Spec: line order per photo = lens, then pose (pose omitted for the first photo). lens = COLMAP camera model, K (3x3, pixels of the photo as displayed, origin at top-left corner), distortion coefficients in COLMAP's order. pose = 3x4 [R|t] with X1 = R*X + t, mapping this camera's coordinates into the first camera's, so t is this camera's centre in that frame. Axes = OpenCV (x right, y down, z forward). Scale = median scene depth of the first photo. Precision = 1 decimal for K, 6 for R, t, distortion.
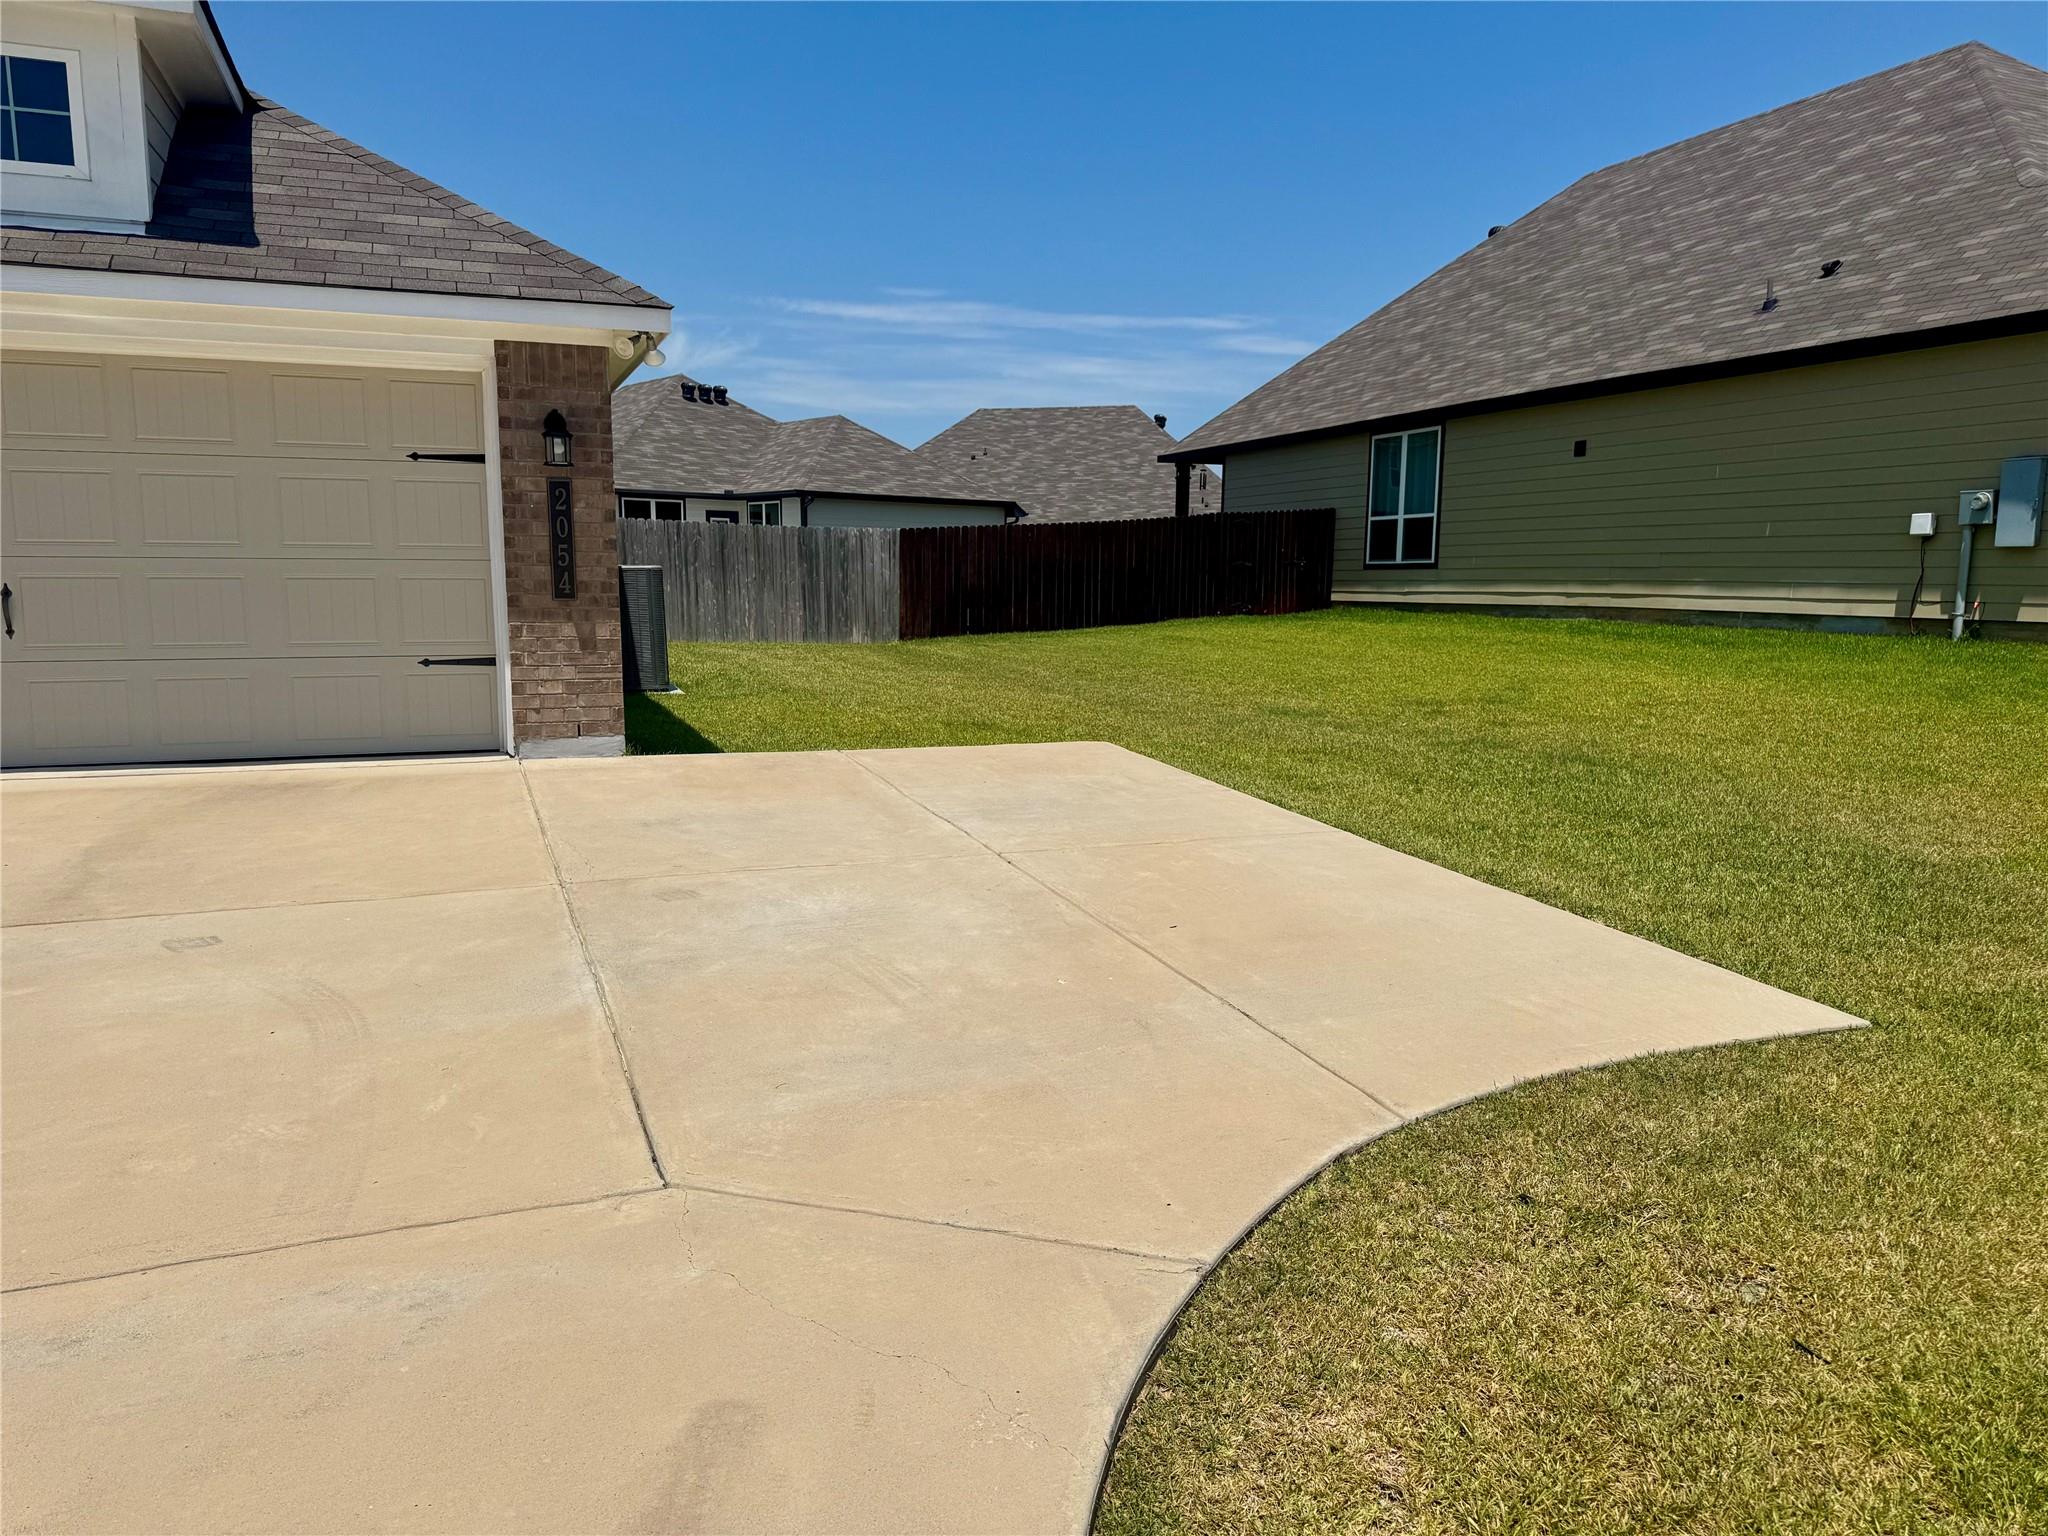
lens RADIAL K [[1454.5, 0, 1024.0], [0, 1454.5, 768.0], [0, 0, 1]] dist [-0.001204, 0.002203]
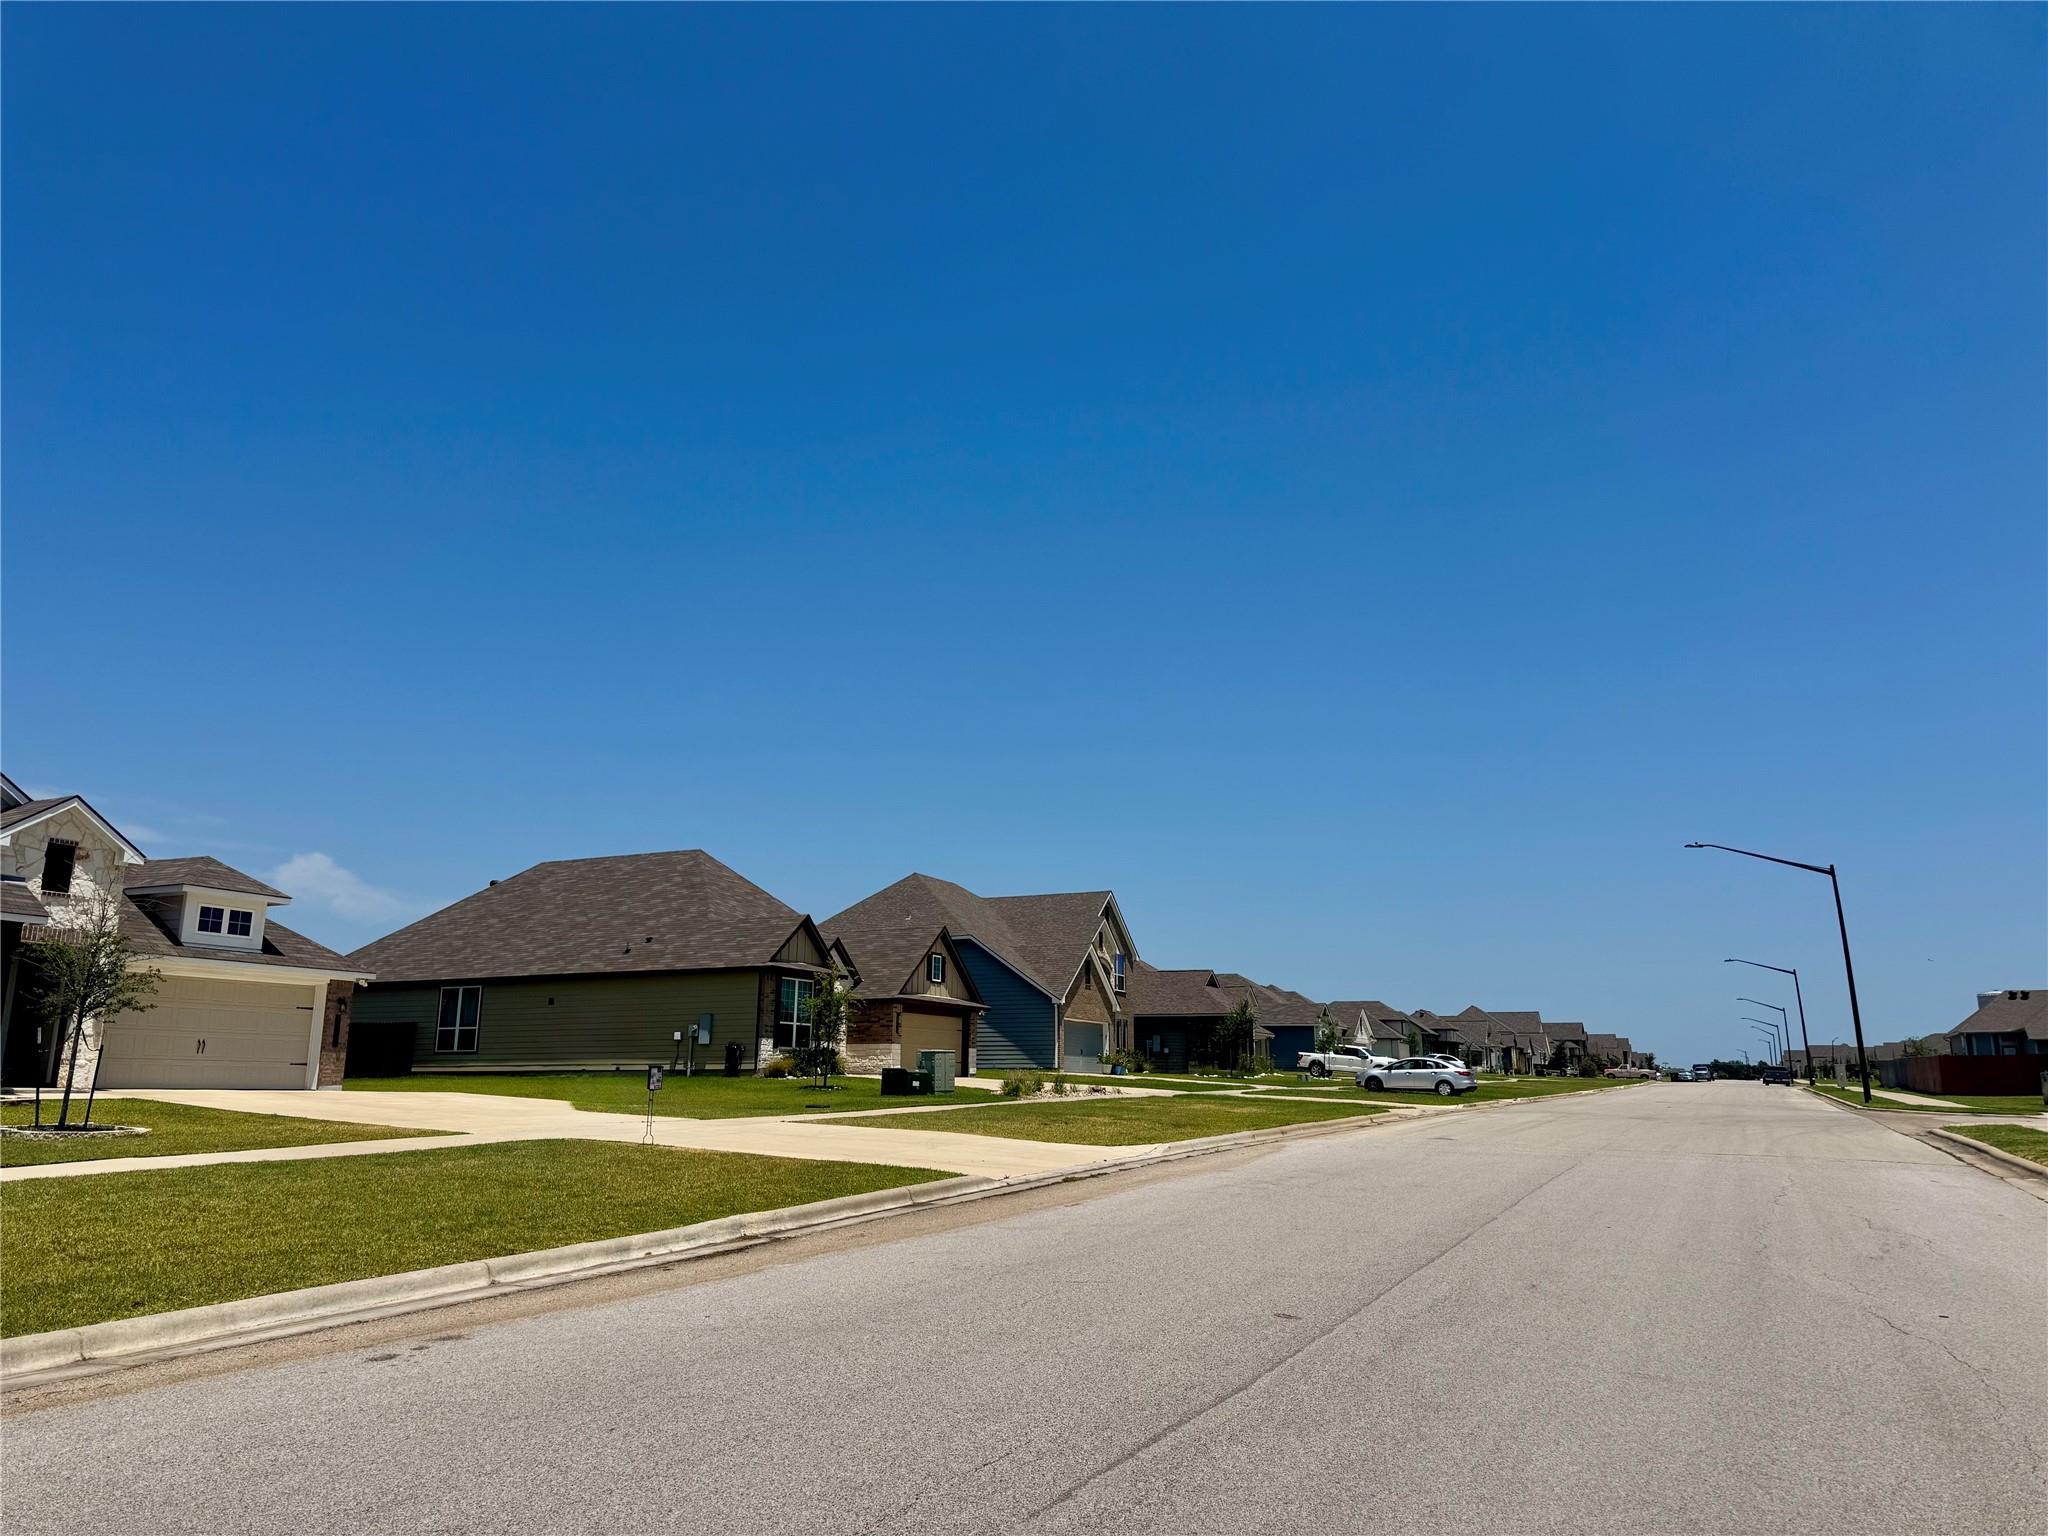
lens RADIAL K [[1410.2, 0, 1024.0], [0, 1410.2, 768.0], [0, 0, 1]] dist [0.082038, -0.124616]
pose [[0.734175, 0.149628, 0.662268, -0.658292], [0.088230, 0.946119, -0.311568, 0.214050], [-0.673204, 0.287177, 0.681415, -1.228884]]
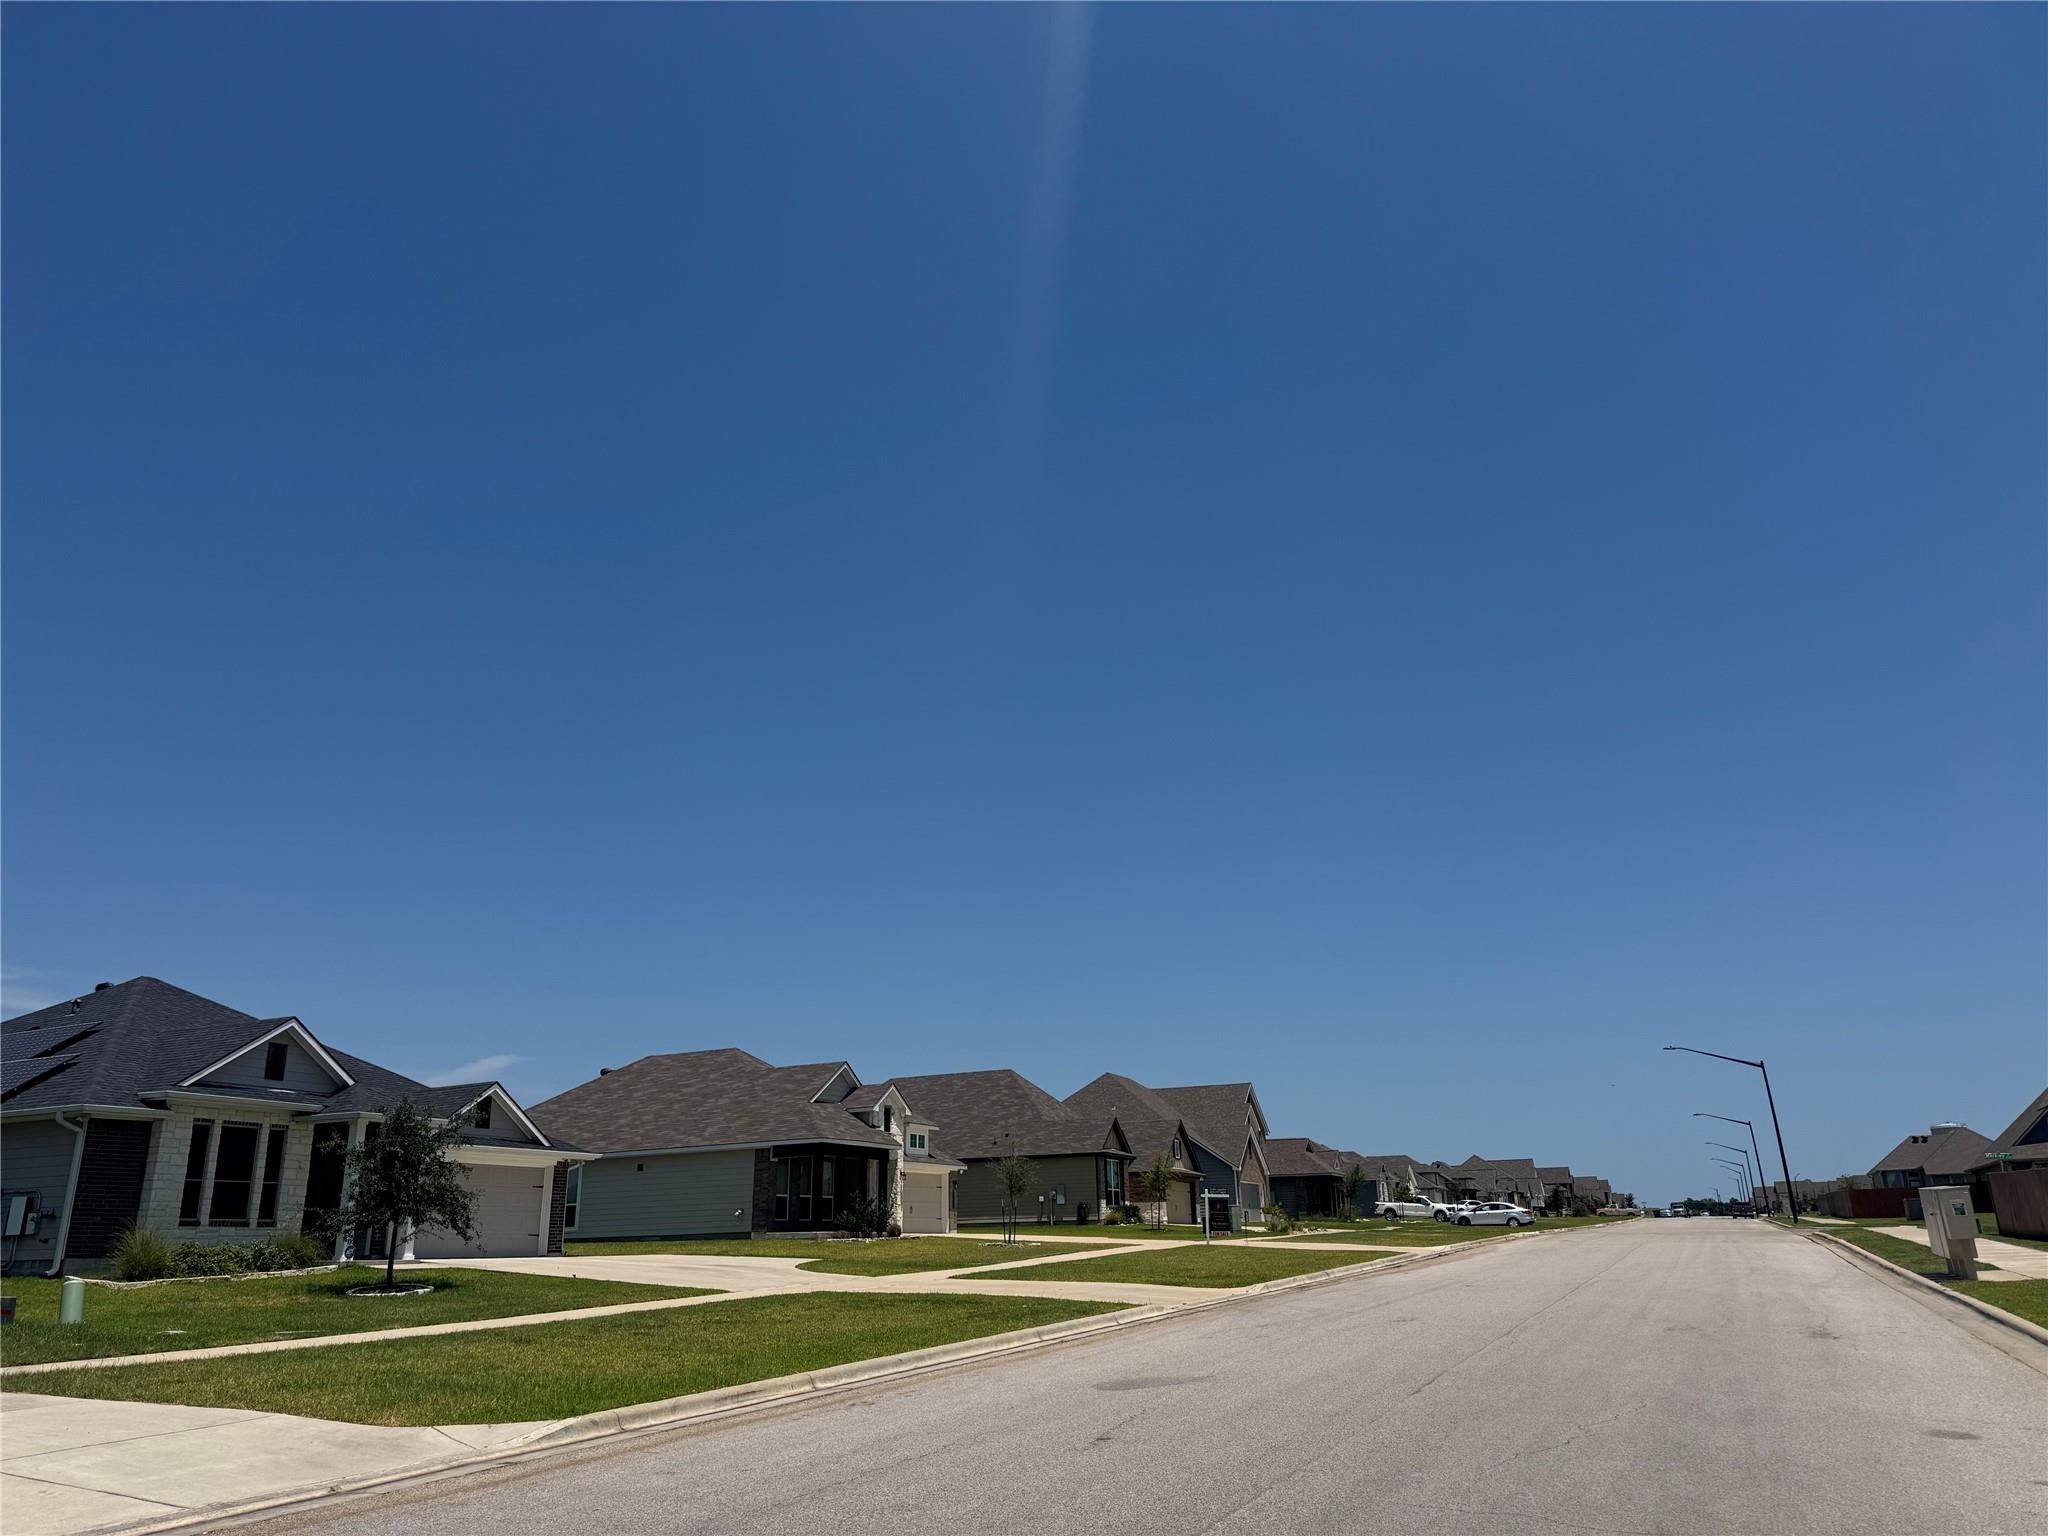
lens RADIAL K [[1410.5, 0, 1024.0], [0, 1410.5, 768.0], [0, 0, 1]] dist [0.007729, -0.042786]
pose [[0.721157, 0.206964, 0.661134, -2.076167], [0.112871, 0.906479, -0.406886, 0.315803], [-0.683515, 0.368052, 0.630353, -1.770756]]
